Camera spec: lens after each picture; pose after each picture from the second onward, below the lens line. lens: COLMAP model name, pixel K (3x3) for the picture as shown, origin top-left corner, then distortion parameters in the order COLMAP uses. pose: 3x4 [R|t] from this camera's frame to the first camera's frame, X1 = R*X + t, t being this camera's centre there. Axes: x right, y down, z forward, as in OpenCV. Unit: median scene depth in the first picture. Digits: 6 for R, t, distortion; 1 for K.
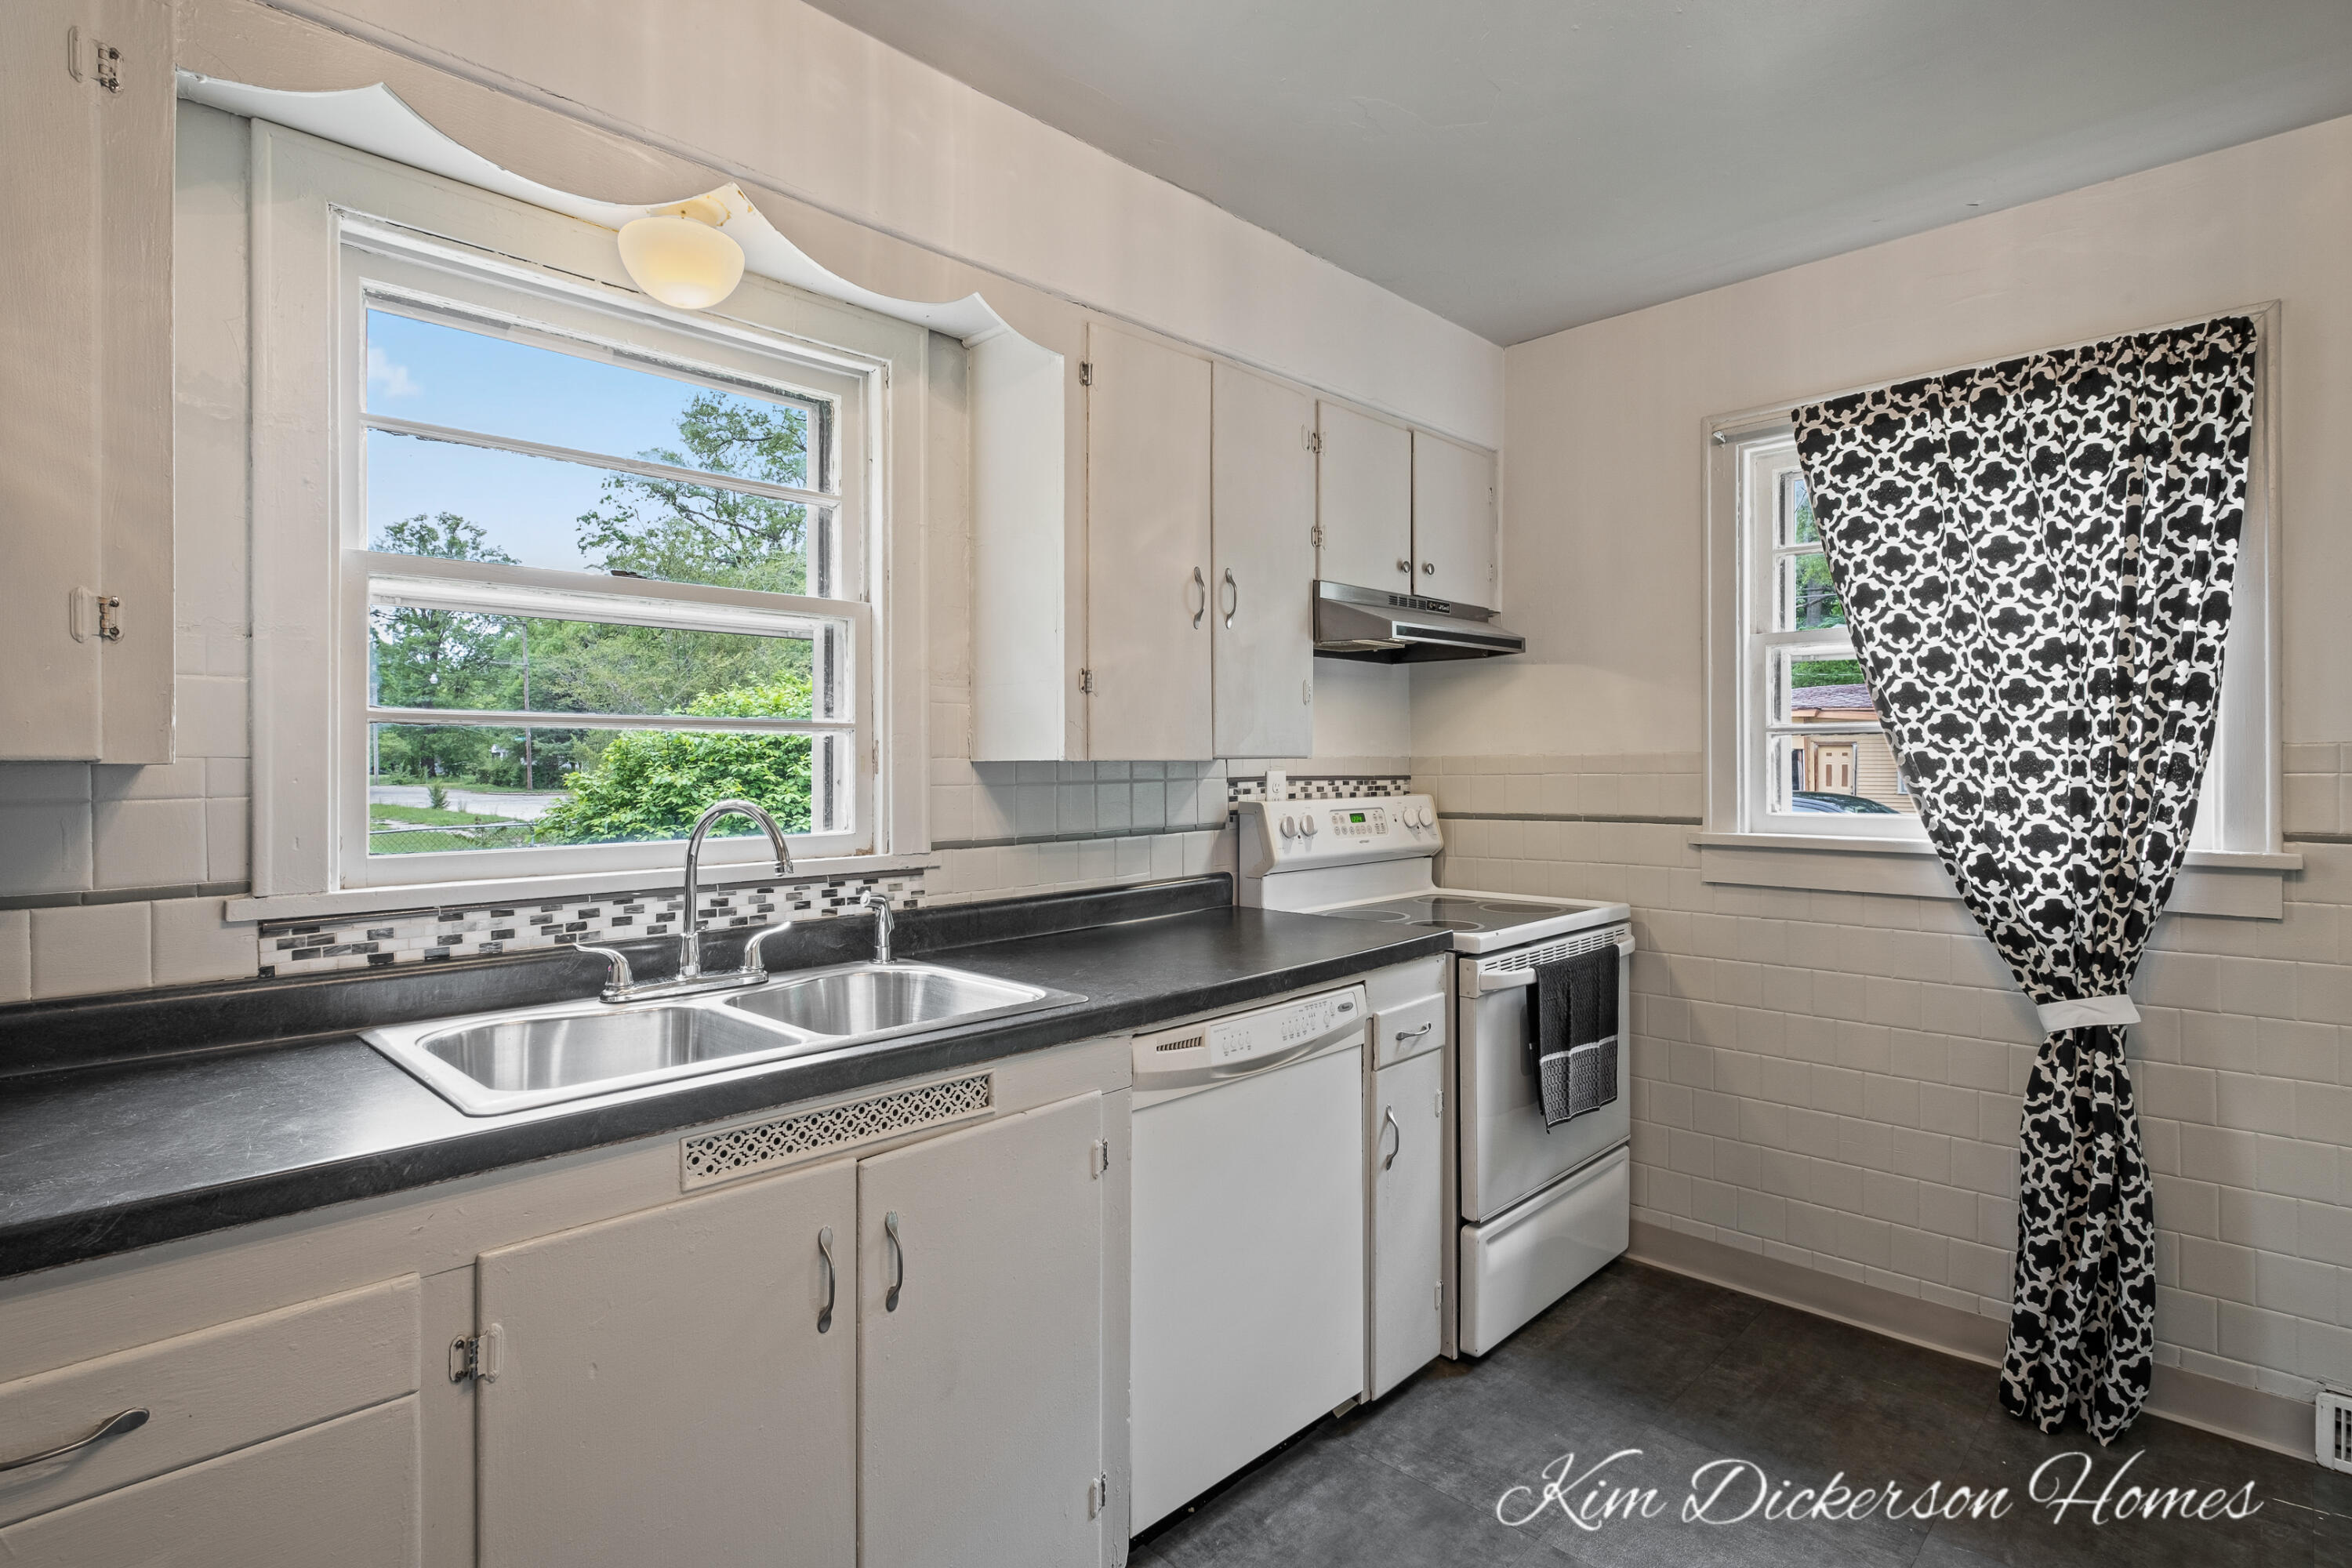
lens RADIAL K [[1162.8, 0, 1173.3], [0, 1162.8, 767.1], [0, 0, 1]] dist [-0.001970, -0.001990]
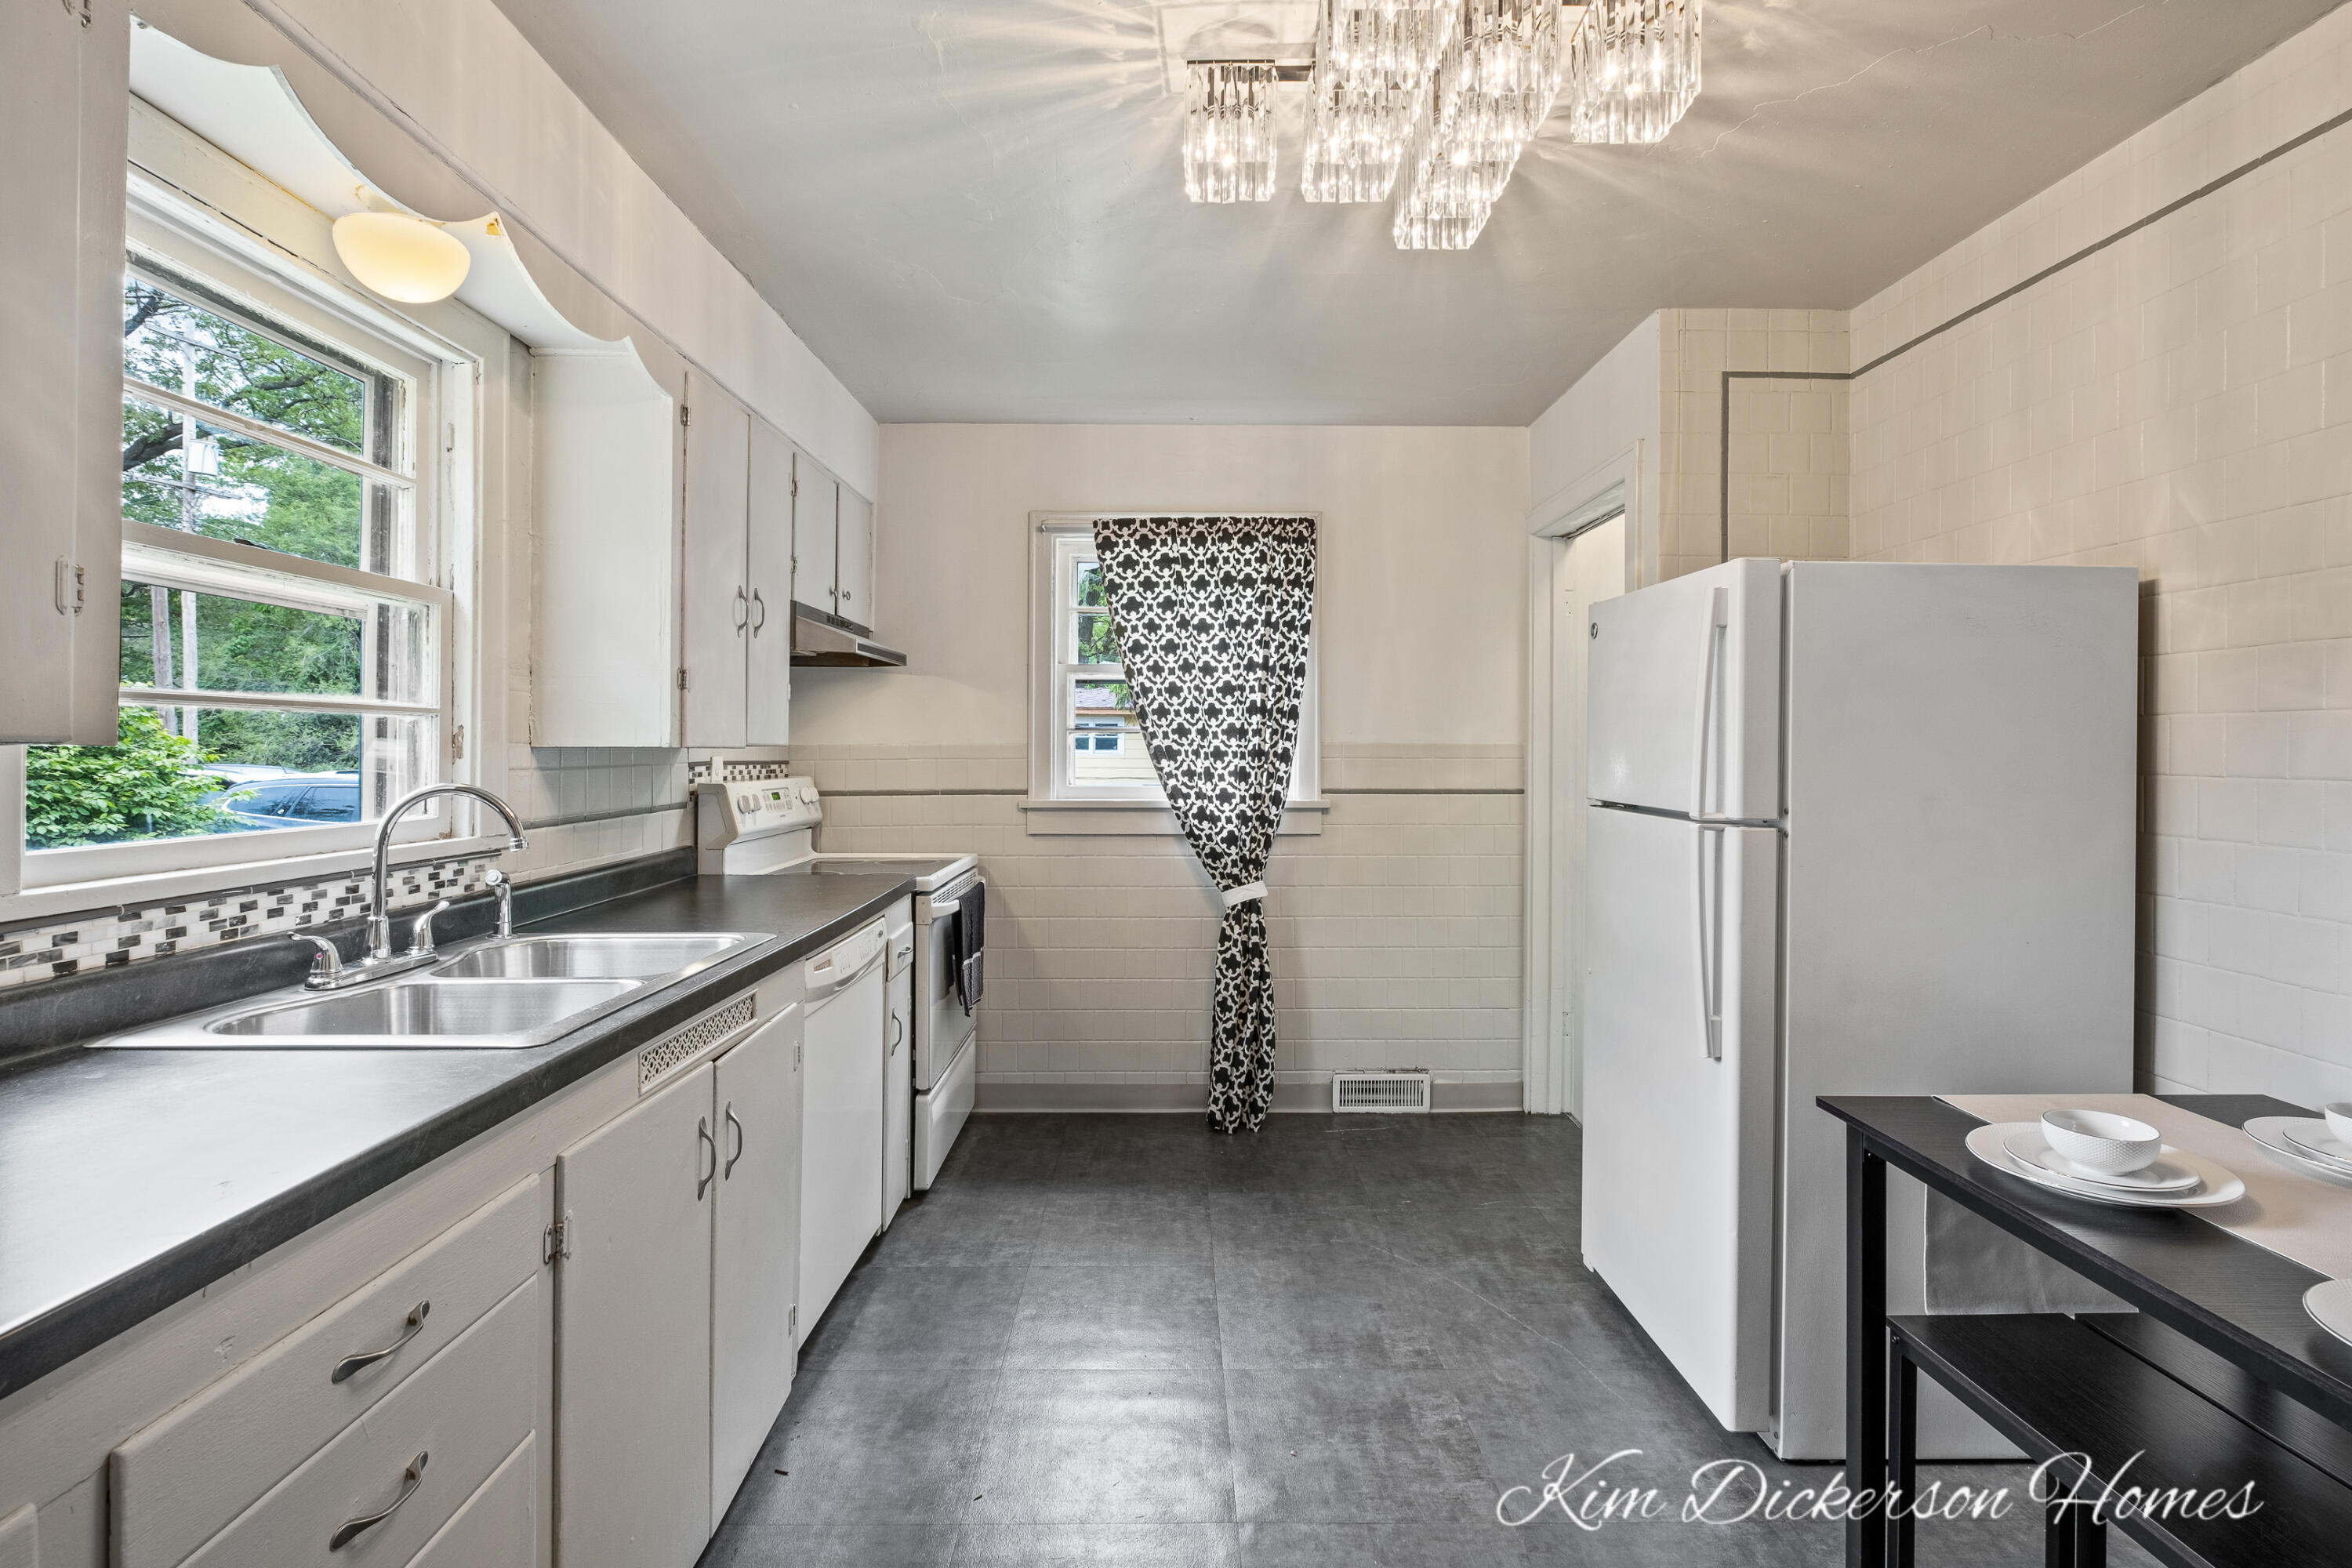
lens RADIAL K [[1121.8, 0, 1178.7], [0, 1121.8, 759.2], [0, 0, 1]] dist [0.001072, -0.000303]
pose [[0.707626, -0.000317, 0.706587, -0.495866], [-0.002291, 0.999994, 0.002744, 0.002243], [-0.706583, -0.003560, 0.707621, -0.141877]]
